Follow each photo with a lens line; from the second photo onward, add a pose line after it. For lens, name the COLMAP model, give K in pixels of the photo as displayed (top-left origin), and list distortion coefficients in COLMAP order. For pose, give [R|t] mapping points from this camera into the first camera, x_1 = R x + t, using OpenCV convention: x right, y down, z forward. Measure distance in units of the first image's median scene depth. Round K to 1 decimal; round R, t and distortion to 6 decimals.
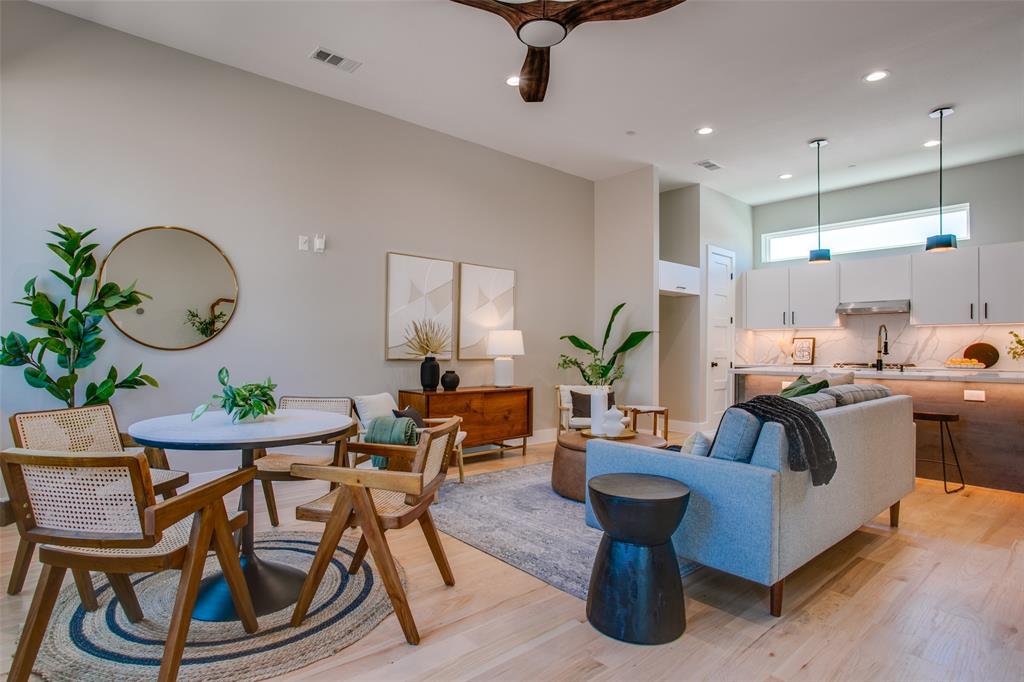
lens RADIAL K [[534.1, 0, 485.6], [0, 534.1, 348.5], [0, 0, 1]] dist [-0.061044, 0.029305]
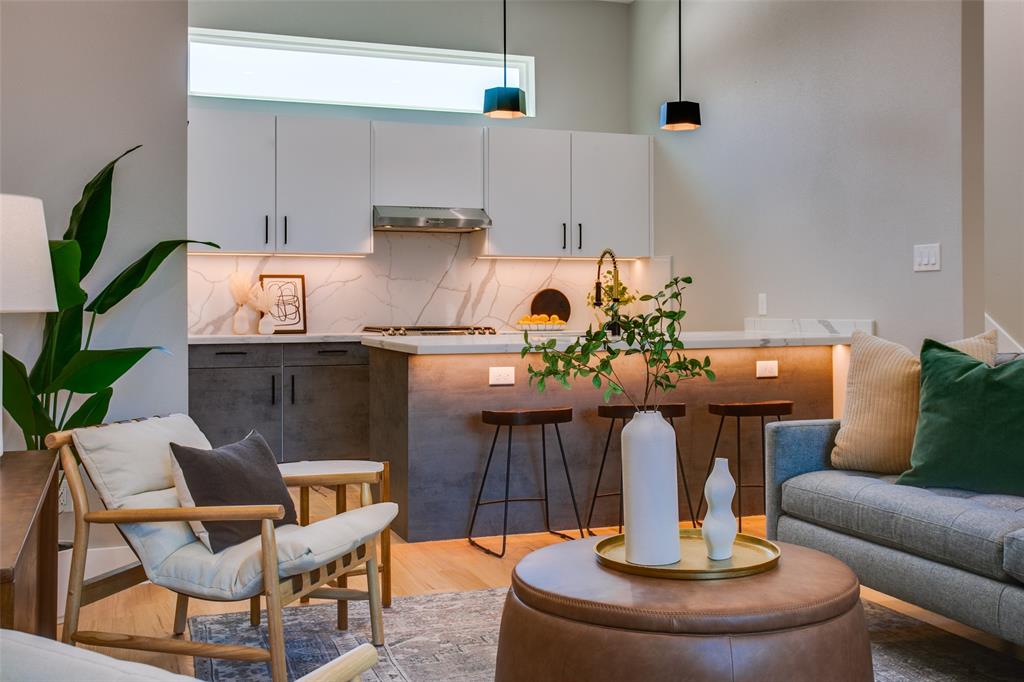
lens RADIAL K [[1110.3, 0, 533.6], [0, 1110.3, 291.6], [0, 0, 1]] dist [0.007445, 0.000000]
pose [[0.317682, 0.010701, 0.948137, -0.319646], [0.005503, 0.999899, -0.013129, 0.010492], [-0.948181, 0.009389, 0.317591, 0.643189]]
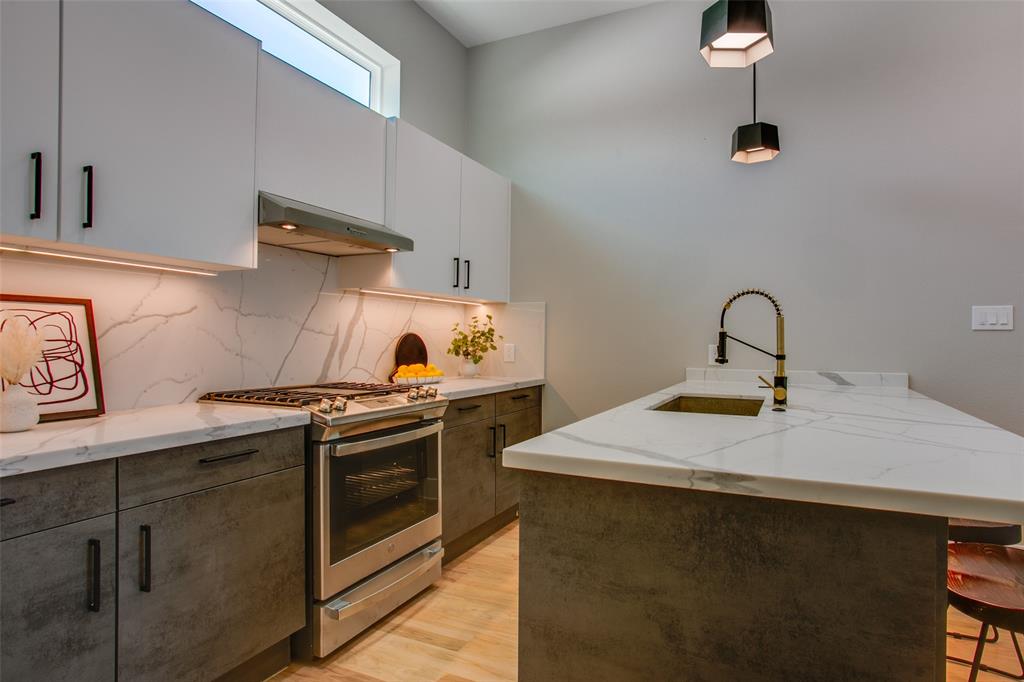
lens RADIAL K [[534.1, 0, 531.3], [0, 534.1, 345.3], [0, 0, 1]] dist [-0.061044, 0.029305]
pose [[-0.447133, -0.010825, 0.894402, 0.432852], [-0.006443, 0.999940, 0.008881, -0.004593], [-0.894444, -0.001792, -0.447176, 1.214415]]
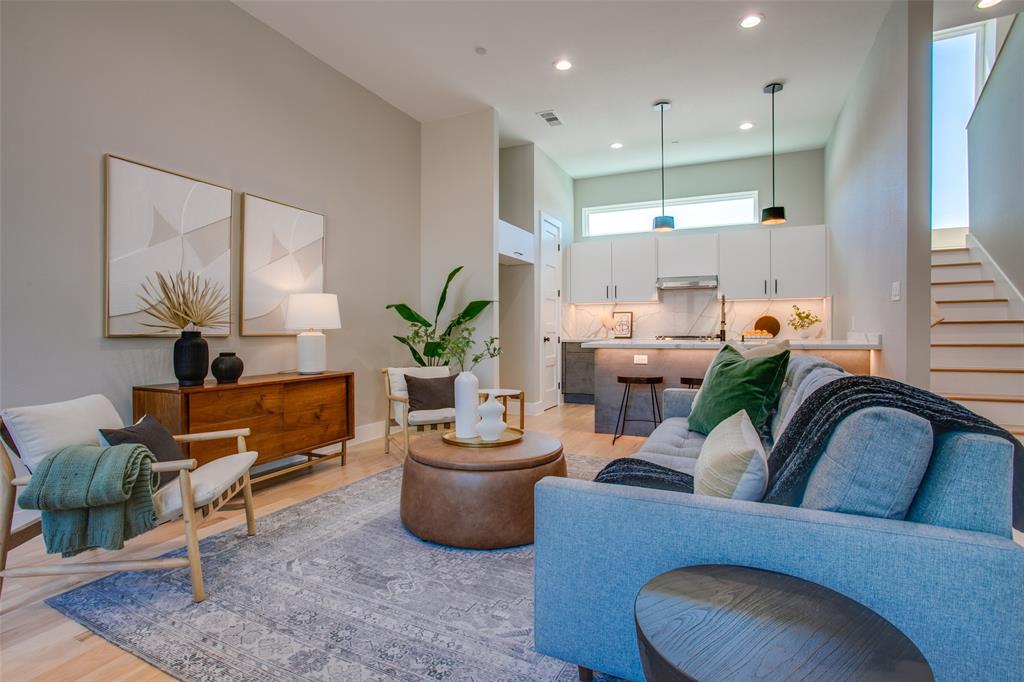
lens RADIAL K [[500.4, 0, 506.9], [0, 500.4, 336.4], [0, 0, 1]] dist [-0.046240, 0.014797]
pose [[0.904454, -0.013337, 0.426364, -0.013247], [0.007757, 0.999860, 0.014821, 0.014639], [-0.426502, -0.010097, 0.904430, 0.289791]]
